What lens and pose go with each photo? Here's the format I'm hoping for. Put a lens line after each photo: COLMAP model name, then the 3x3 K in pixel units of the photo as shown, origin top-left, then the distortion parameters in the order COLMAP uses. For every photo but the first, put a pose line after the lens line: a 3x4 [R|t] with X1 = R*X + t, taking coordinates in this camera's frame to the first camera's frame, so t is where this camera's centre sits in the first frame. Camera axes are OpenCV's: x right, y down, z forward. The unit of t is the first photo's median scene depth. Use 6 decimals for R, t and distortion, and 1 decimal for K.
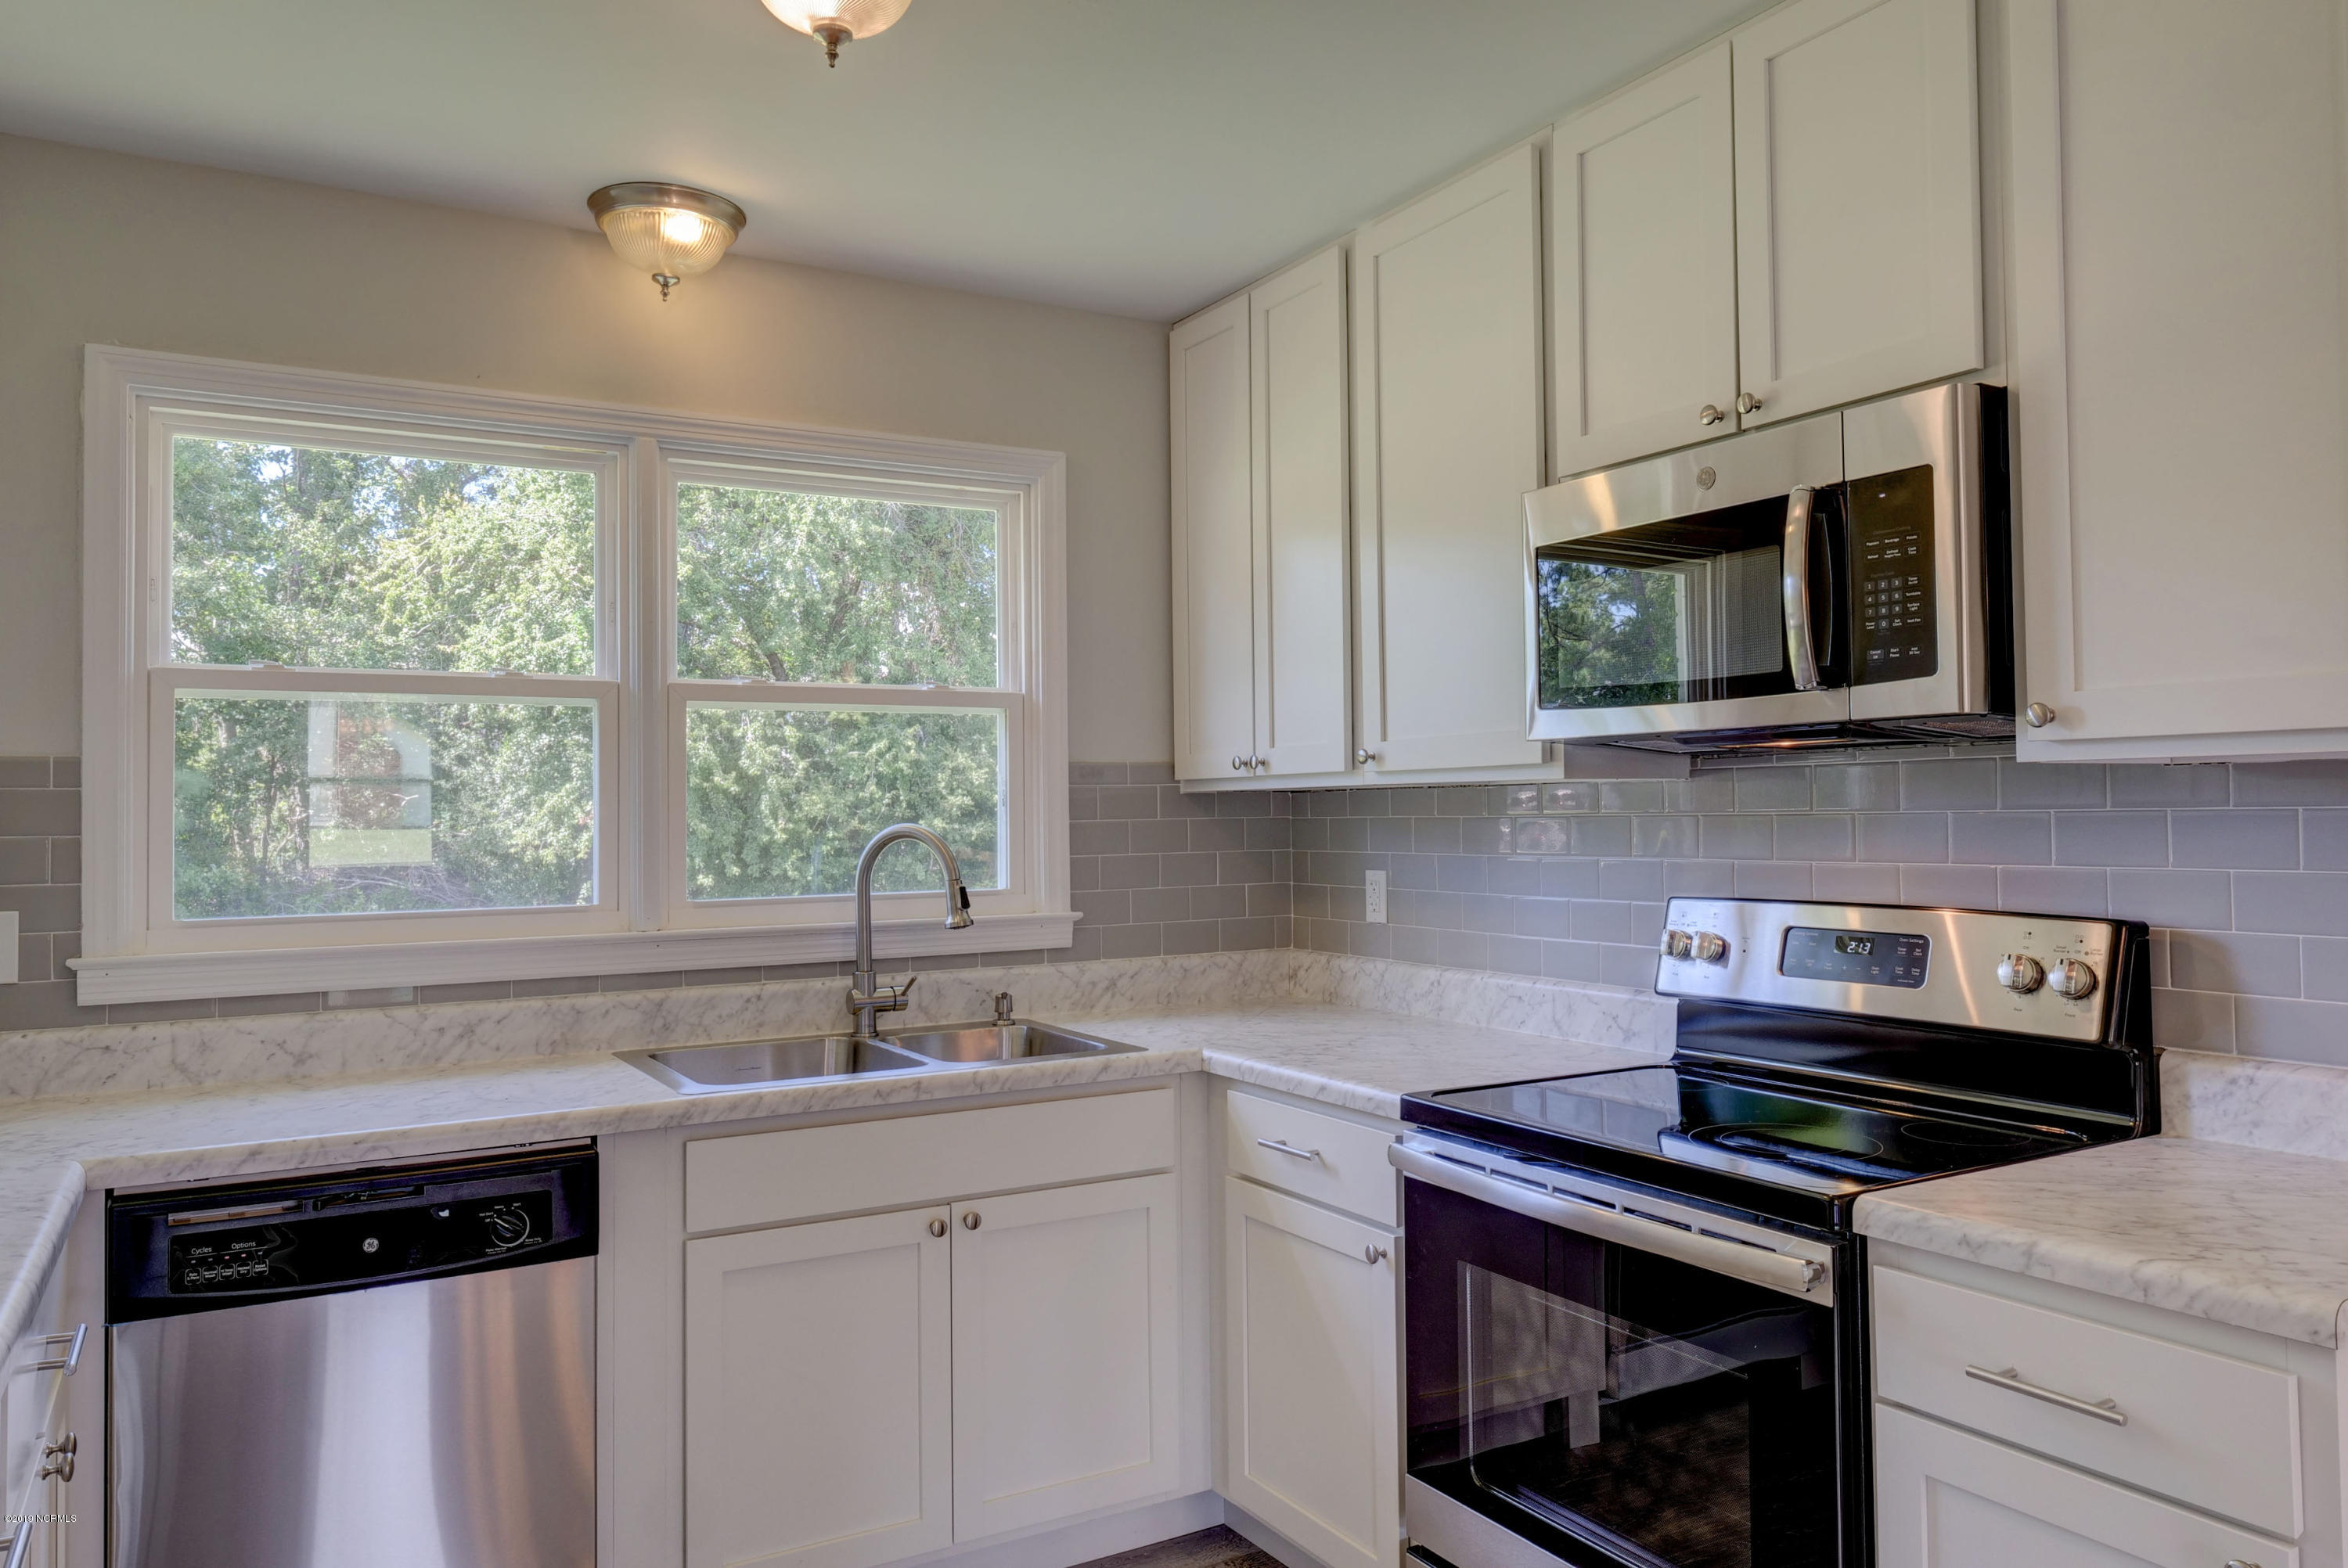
lens RADIAL K [[1614.6, 0, 1163.3], [0, 1614.6, 758.8], [0, 0, 1]] dist [0.005244, -0.003042]
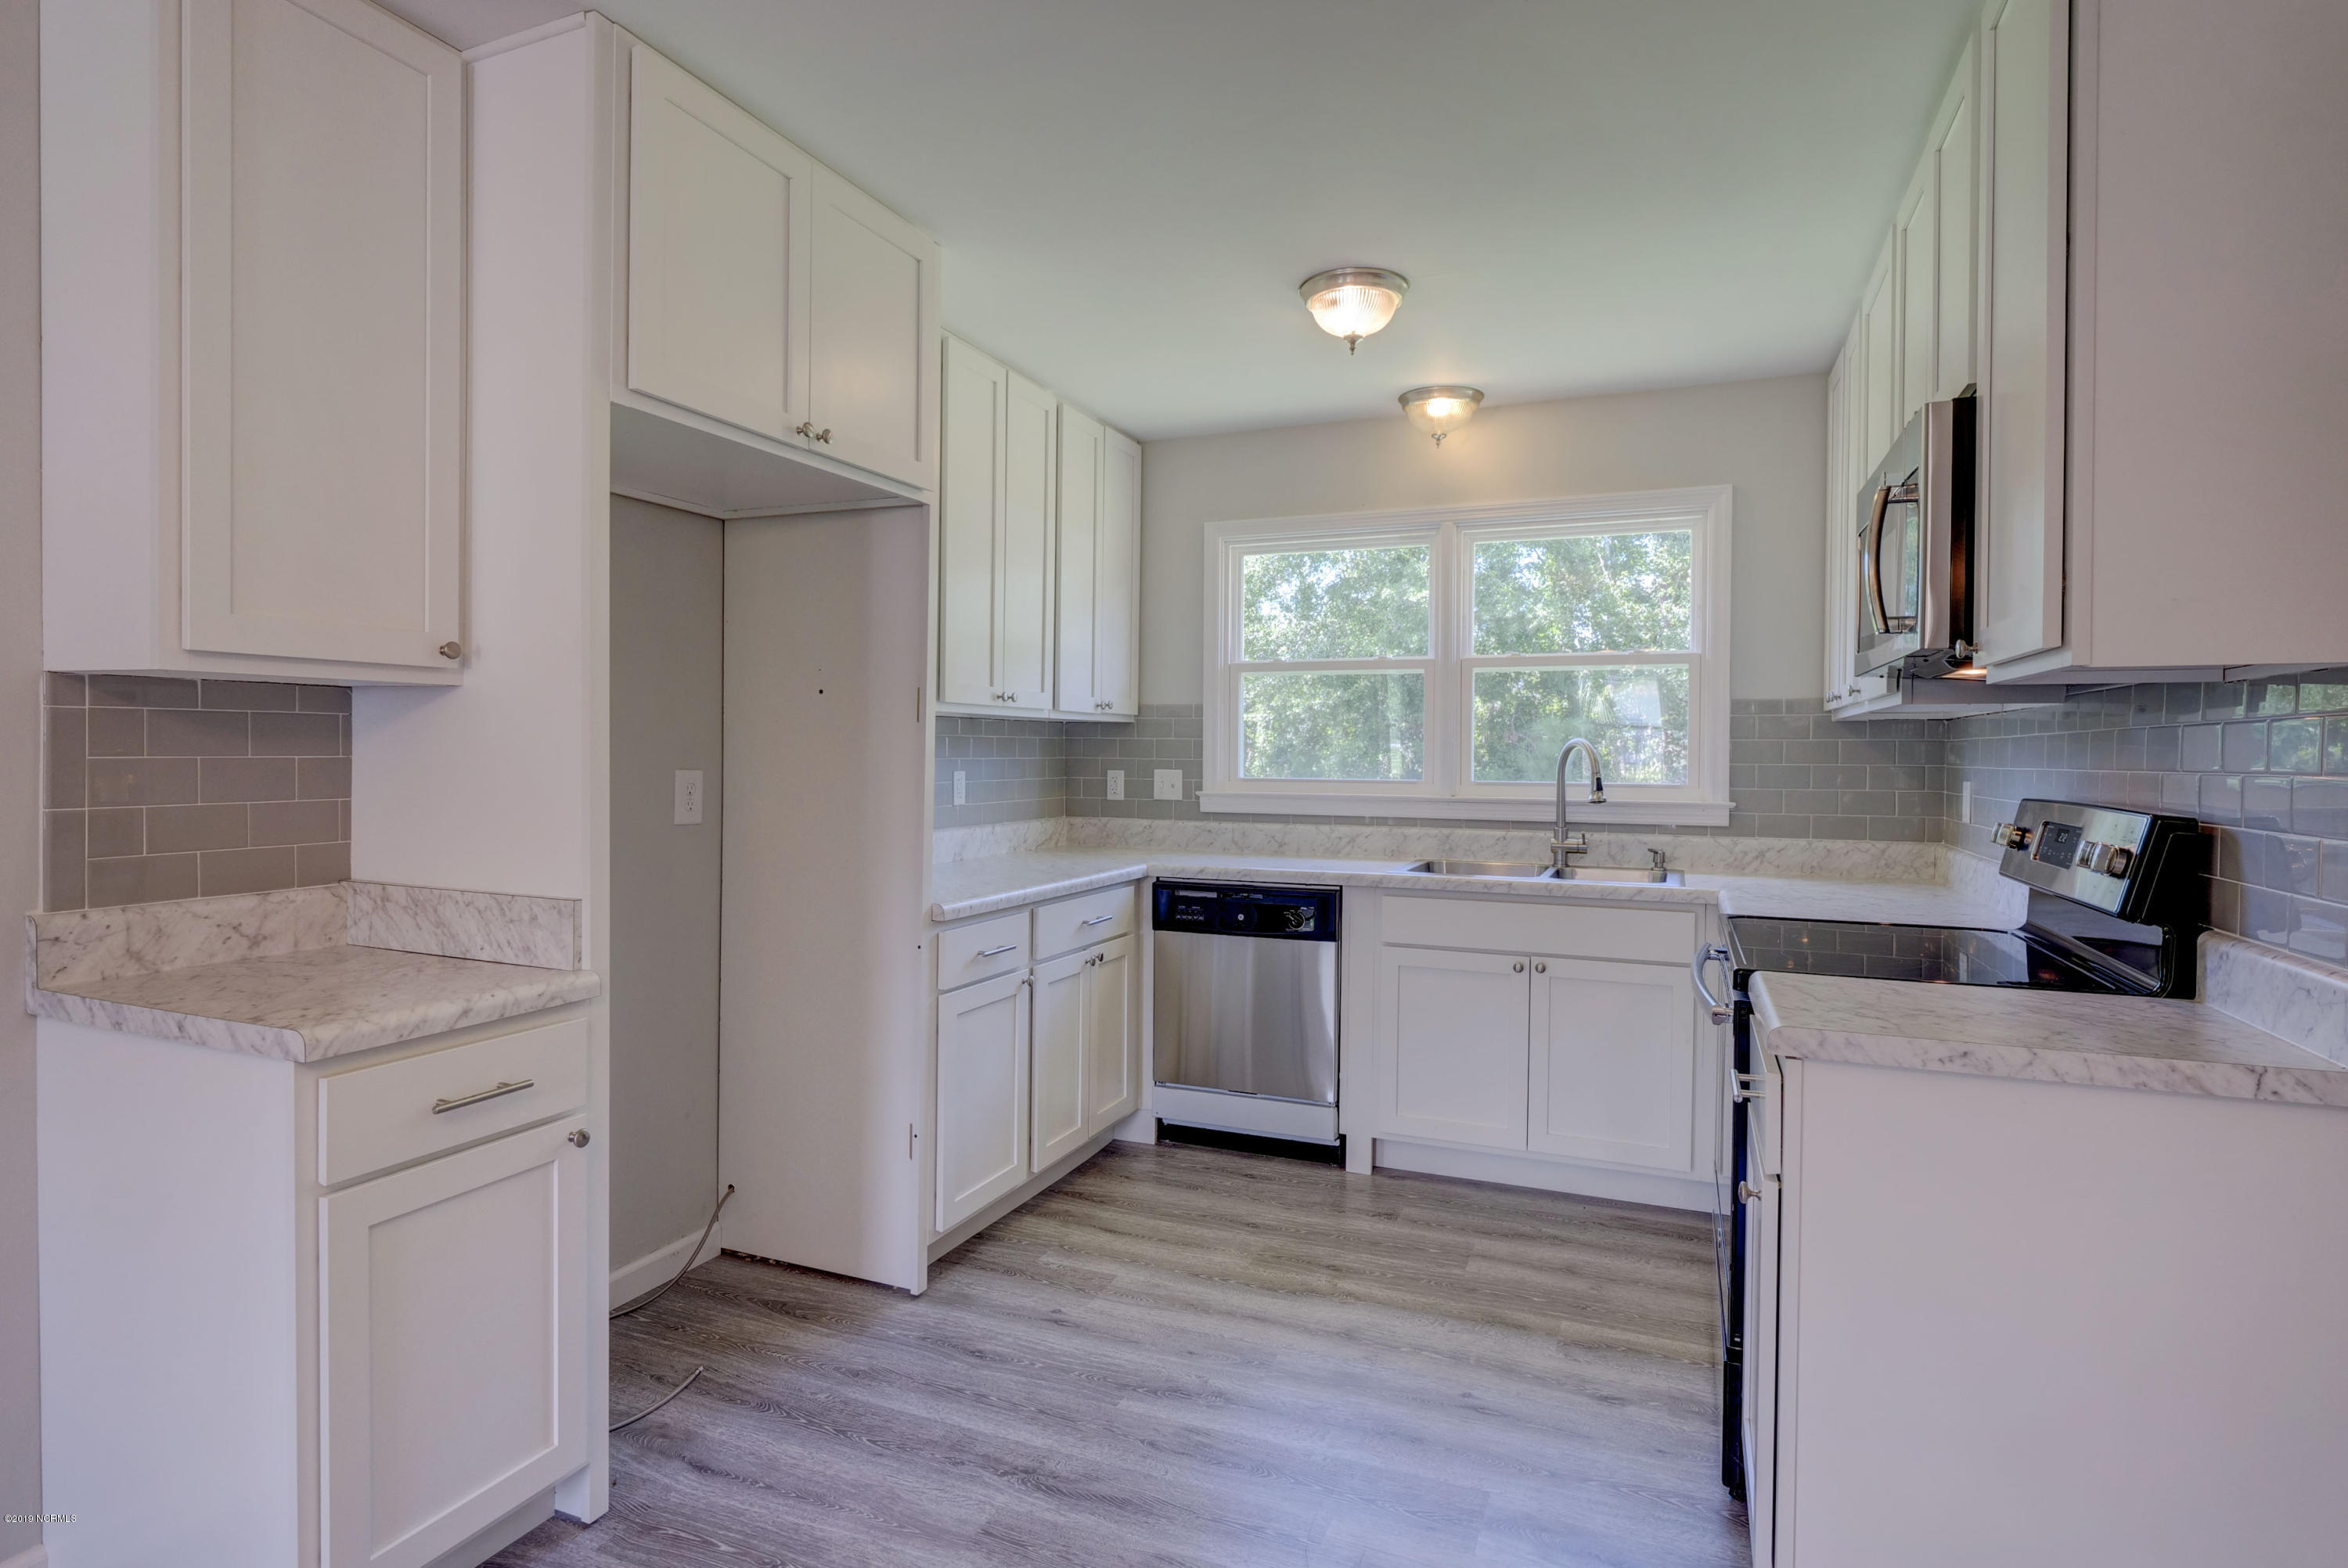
lens RADIAL K [[1222.0, 0, 1174.0], [0, 1222.0, 784.0], [0, 0, 1]] dist [0.000875, 0.000230]
pose [[0.611061, 0.038625, -0.790641, 0.688421], [0.010729, 0.998313, 0.057062, 0.012744], [0.791511, -0.043351, 0.609615, -0.097156]]
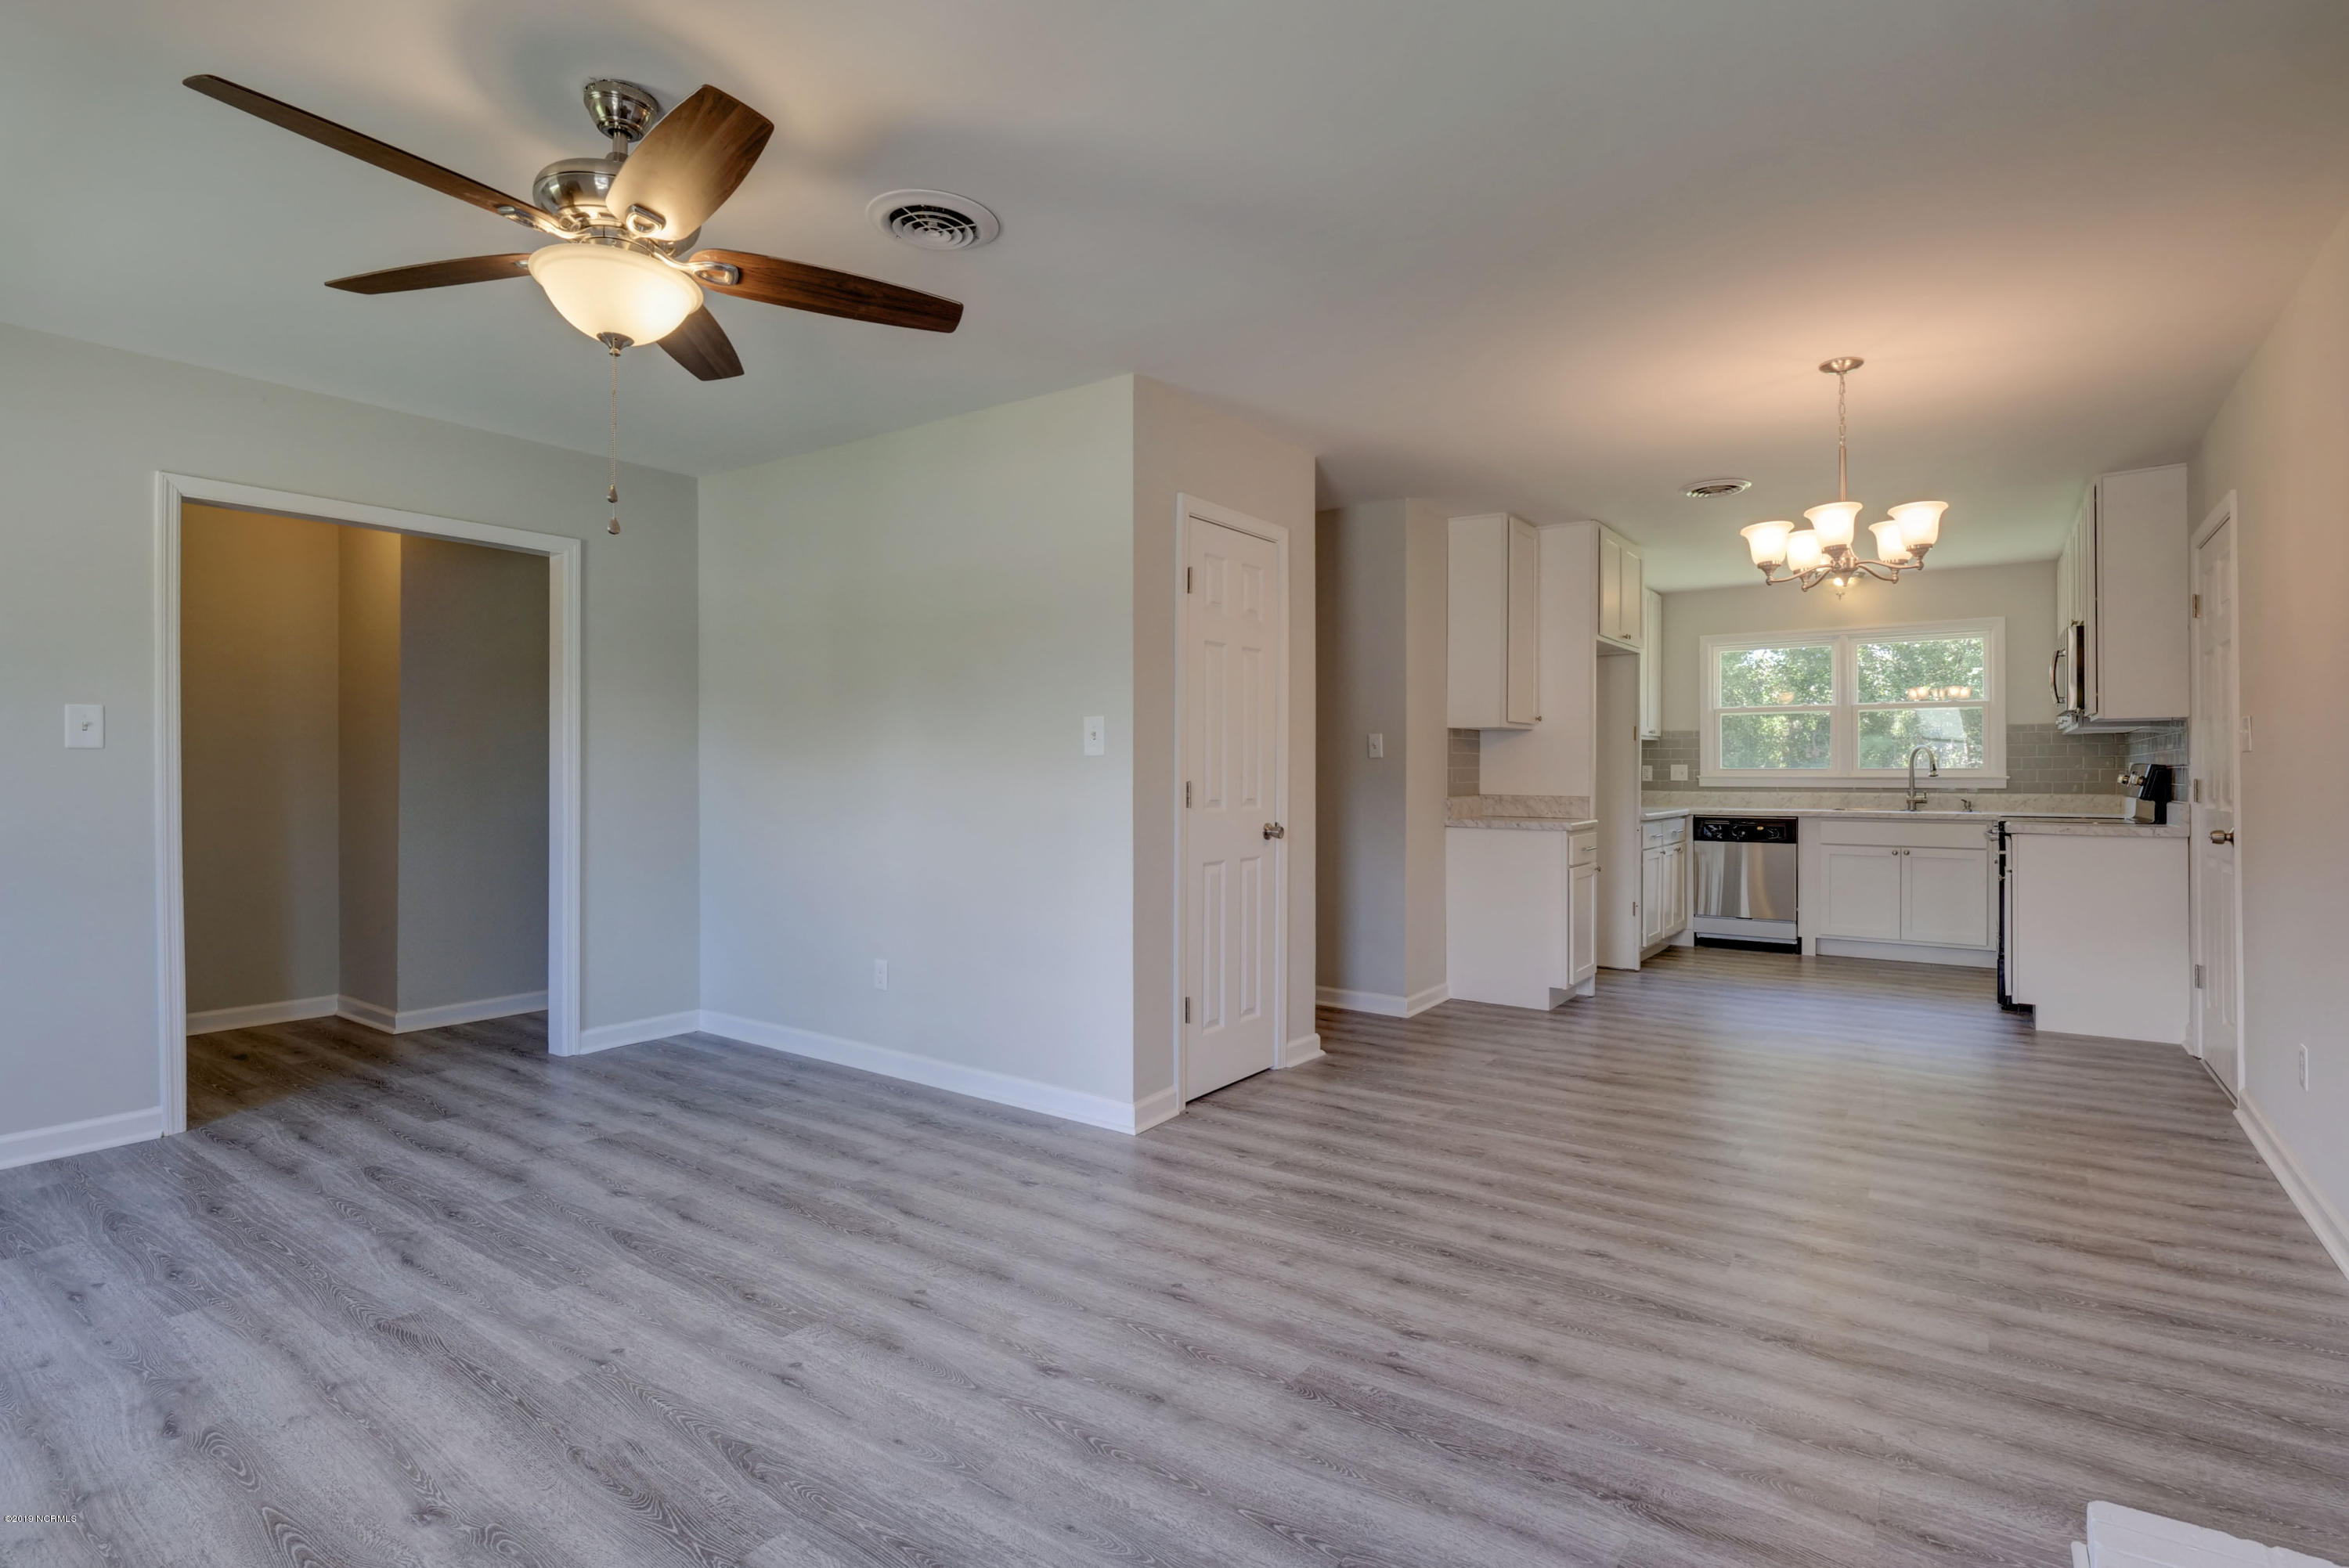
lens RADIAL K [[1145.4, 0, 1166.3], [0, 1145.4, 770.9], [0, 0, 1]] dist [-0.014349, -0.000952]
pose [[0.414624, 0.012513, -0.909907, 1.577563], [0.024802, 0.999379, 0.025045, -0.004895], [0.909655, -0.032952, 0.414056, -1.632608]]
